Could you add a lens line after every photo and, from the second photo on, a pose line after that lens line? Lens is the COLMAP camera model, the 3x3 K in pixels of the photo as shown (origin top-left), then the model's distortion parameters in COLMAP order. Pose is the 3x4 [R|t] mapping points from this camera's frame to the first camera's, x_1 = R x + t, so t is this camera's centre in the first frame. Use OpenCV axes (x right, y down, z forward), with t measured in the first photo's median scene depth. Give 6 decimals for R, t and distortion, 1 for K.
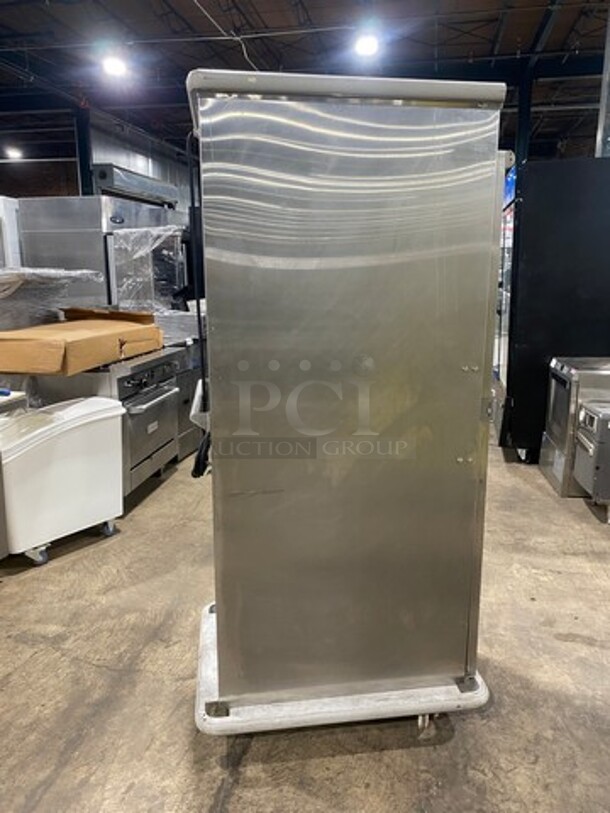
lens RADIAL K [[613.6, 0, 307.2], [0, 613.6, 419.8], [0, 0, 1]] dist [0.011110, -0.007259]
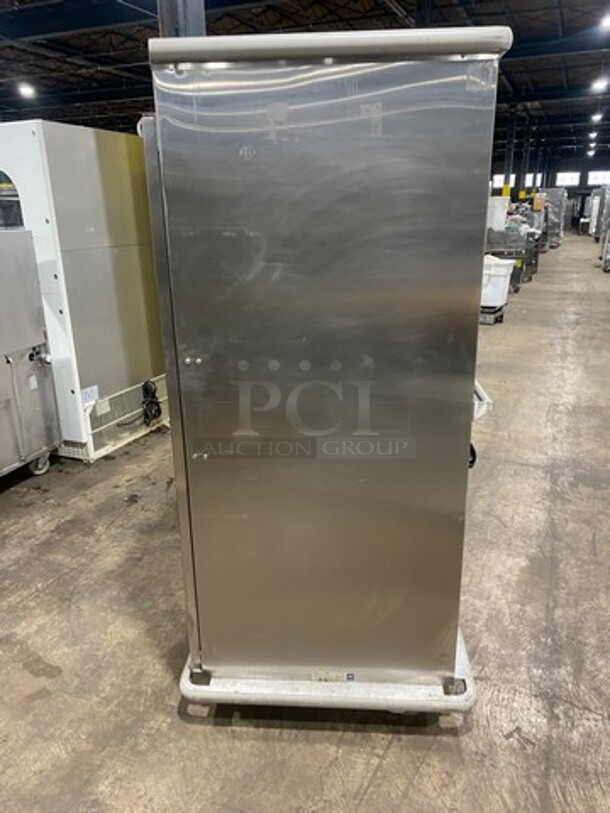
lens RADIAL K [[613.6, 0, 308.4], [0, 613.6, 410.0], [0, 0, 1]] dist [0.011110, -0.007259]
pose [[-0.979364, -0.052289, 0.195224, -0.077898], [0.057663, 0.853510, 0.517877, -0.333472], [-0.193704, 0.518447, -0.832881, 1.222997]]
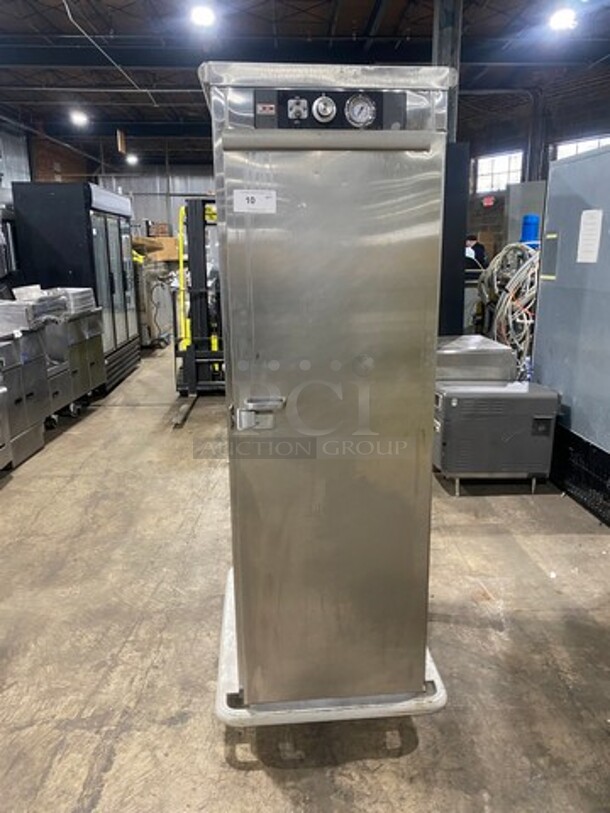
lens RADIAL K [[613.6, 0, 309.4], [0, 613.6, 405.3], [0, 0, 1]] dist [0.011110, -0.007259]
pose [[0.973555, -0.061230, 0.220092, 0.027211], [0.057811, 0.998086, 0.021949, -0.026564], [-0.221015, -0.008645, 0.975232, 0.040175]]
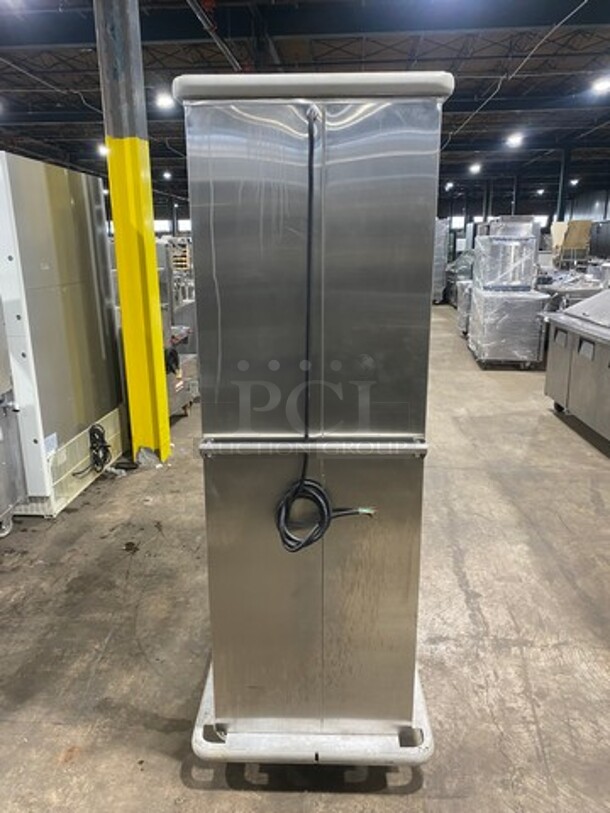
lens RADIAL K [[613.6, 0, 299.5], [0, 613.6, 408.1], [0, 0, 1]] dist [0.011110, -0.007259]
pose [[-0.993592, 0.037910, -0.106479, 0.275197], [-0.016506, 0.883305, 0.468508, -0.344993], [0.111814, 0.467263, -0.877019, 1.287328]]
